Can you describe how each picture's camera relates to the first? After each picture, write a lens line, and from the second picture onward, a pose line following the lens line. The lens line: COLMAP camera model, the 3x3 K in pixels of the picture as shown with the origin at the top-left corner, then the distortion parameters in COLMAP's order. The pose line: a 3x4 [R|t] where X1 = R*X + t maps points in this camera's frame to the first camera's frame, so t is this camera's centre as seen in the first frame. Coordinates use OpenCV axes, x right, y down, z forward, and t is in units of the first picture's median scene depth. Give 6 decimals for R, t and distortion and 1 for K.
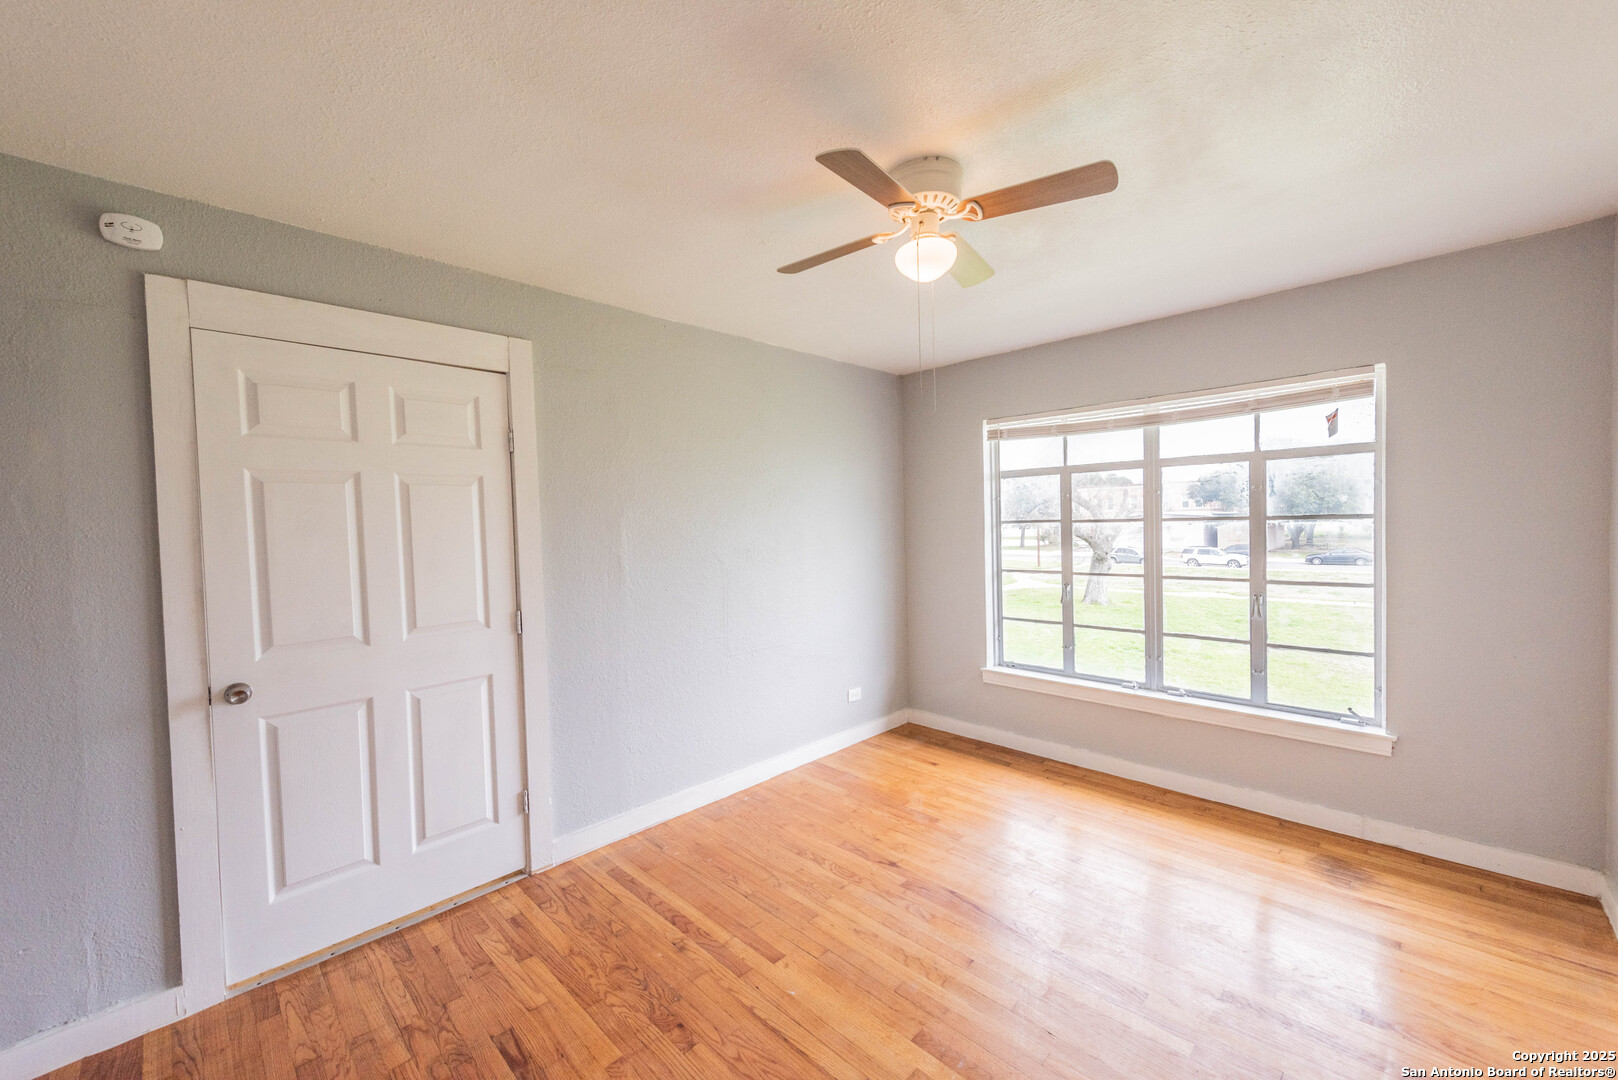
lens RADIAL K [[630.5, 0, 813.0], [0, 630.5, 537.9], [0, 0, 1]] dist [0.008022, -0.002639]
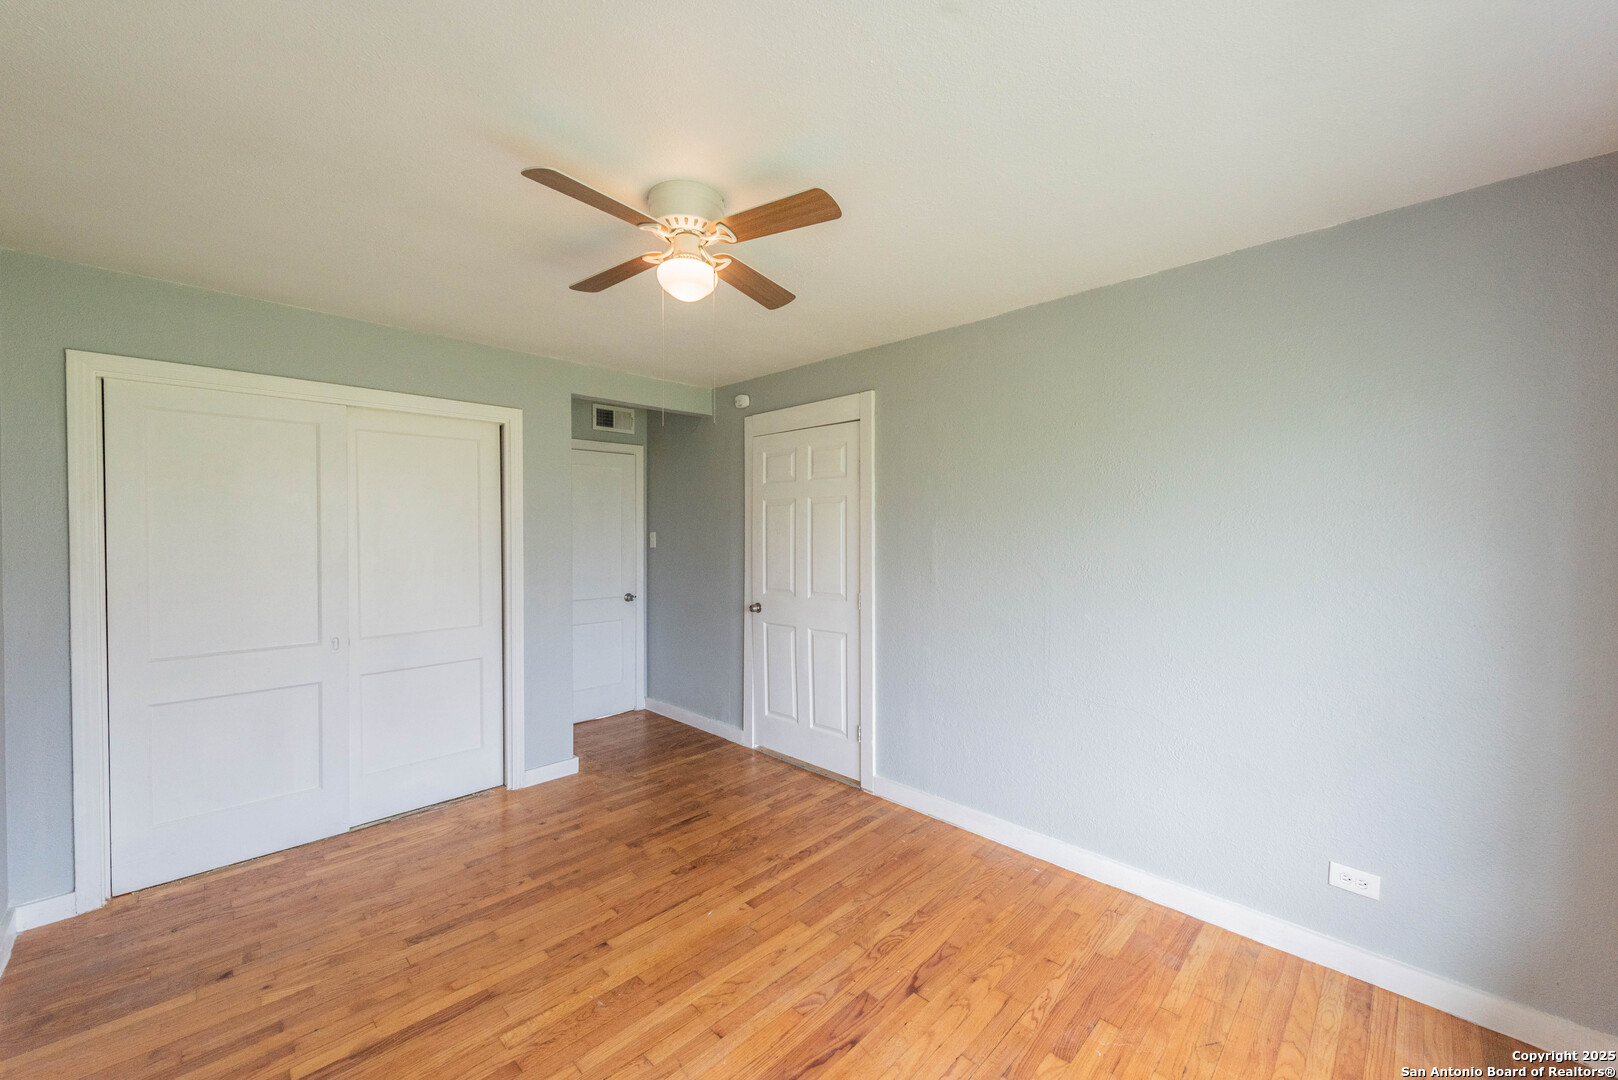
lens RADIAL K [[630.5, 0, 809.4], [0, 630.5, 538.3], [0, 0, 1]] dist [0.008022, -0.002639]
pose [[-0.003813, 0.035497, -0.999363, 0.722621], [-0.024804, 0.999059, 0.035580, -0.038442], [0.999685, 0.024924, -0.002929, 0.723930]]
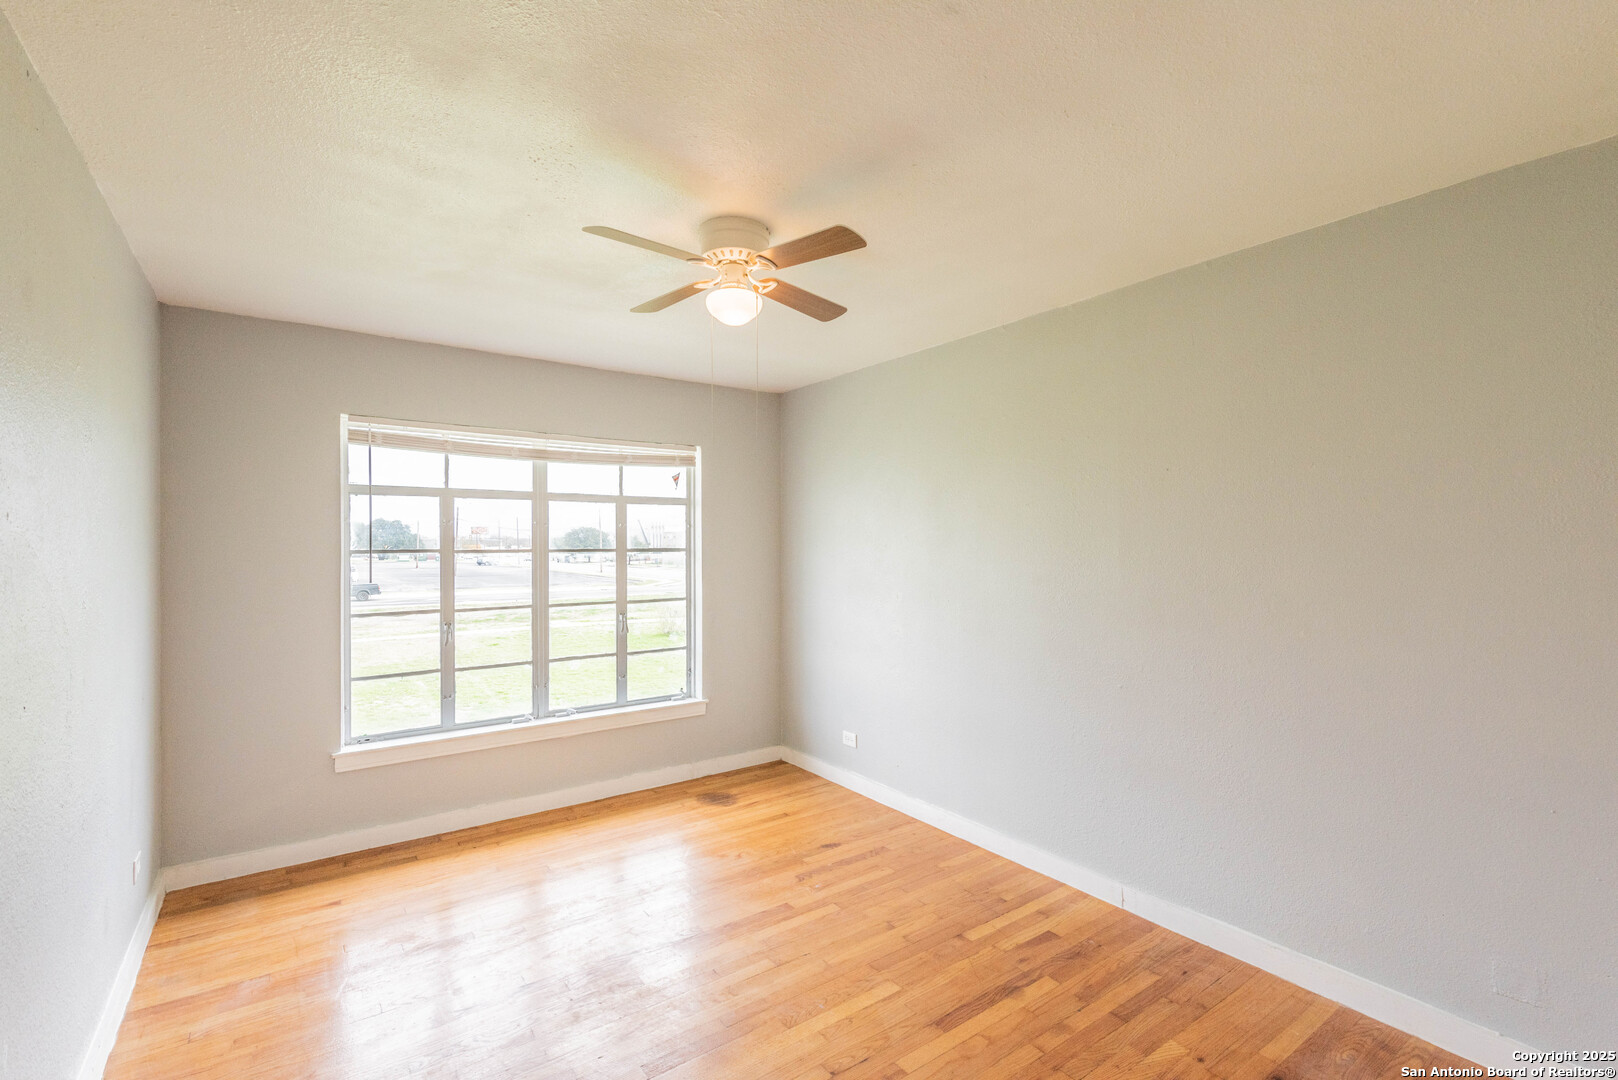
lens RADIAL K [[704.0, 0, 817.8], [0, 704.0, 538.2], [0, 0, 1]] dist [0.003235, -0.001100]
pose [[0.157010, 0.032225, 0.987071, -0.576644], [0.022416, 0.999094, -0.036183, 0.002400], [-0.987343, 0.027807, 0.156145, 0.411691]]
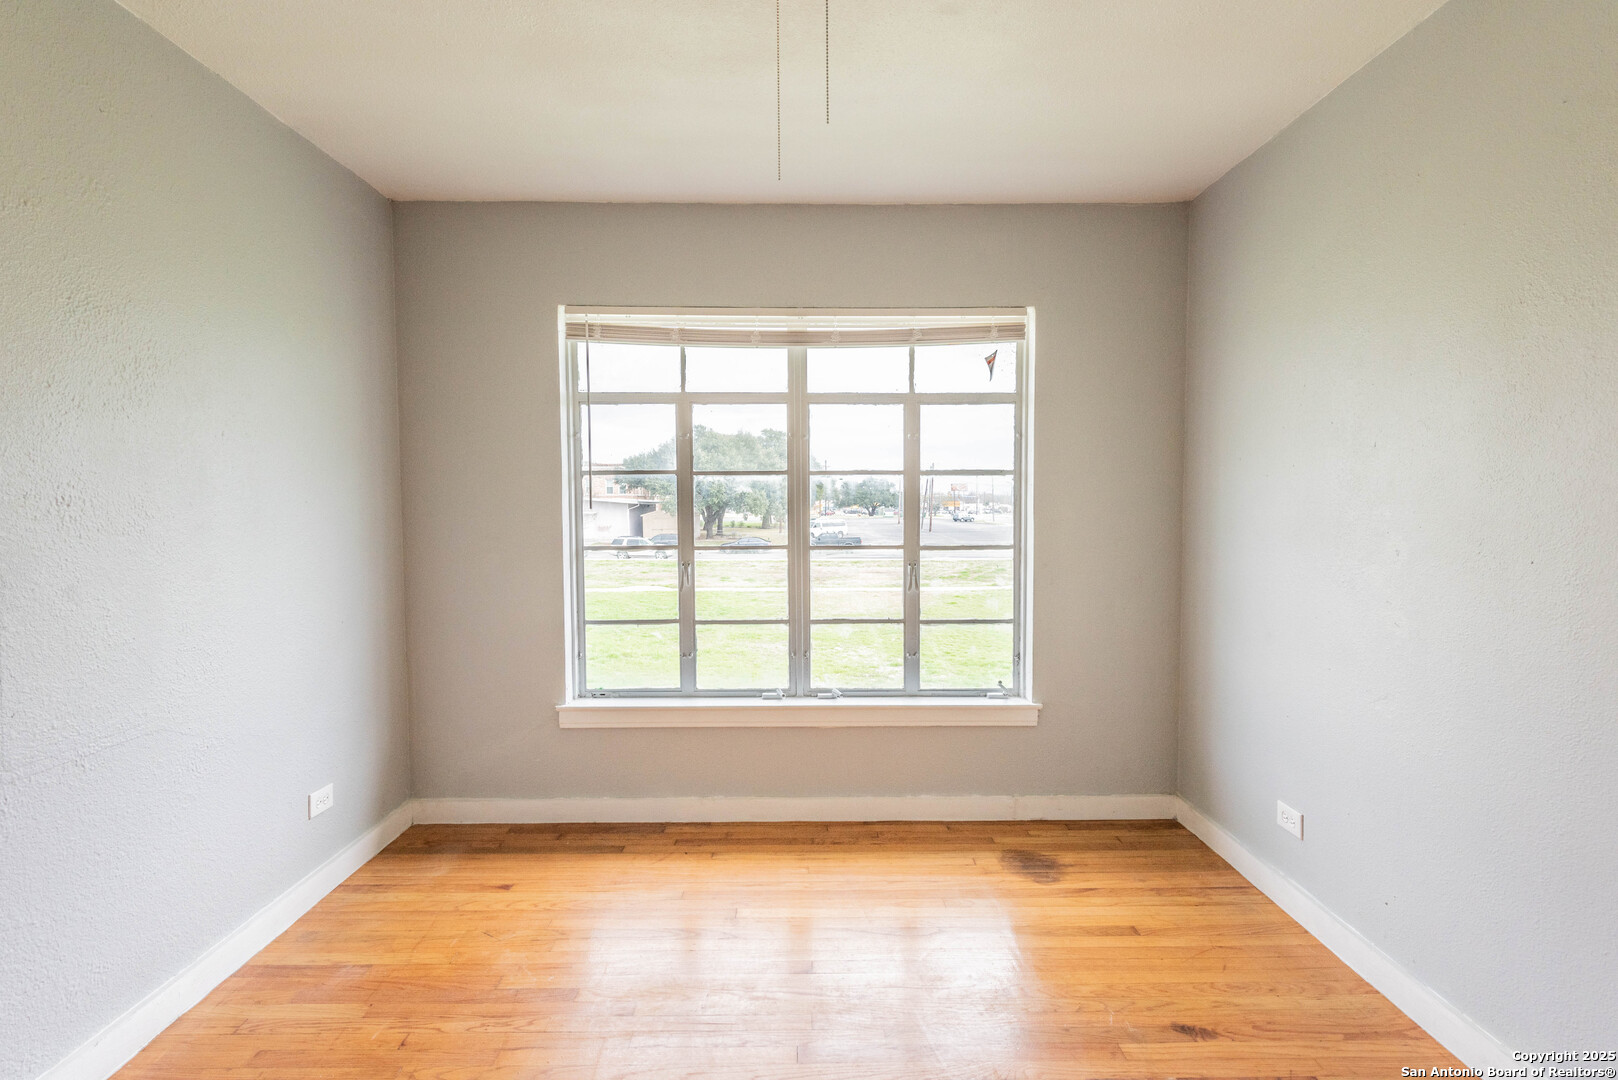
lens RADIAL K [[790.5, 0, 814.1], [0, 790.5, 537.8], [0, 0, 1]] dist [0.011939, -0.003851]
pose [[0.702279, -0.011710, 0.711806, -0.138266], [0.003928, 0.999913, 0.012574, 0.041364], [-0.711891, -0.006034, 0.702264, 0.351925]]
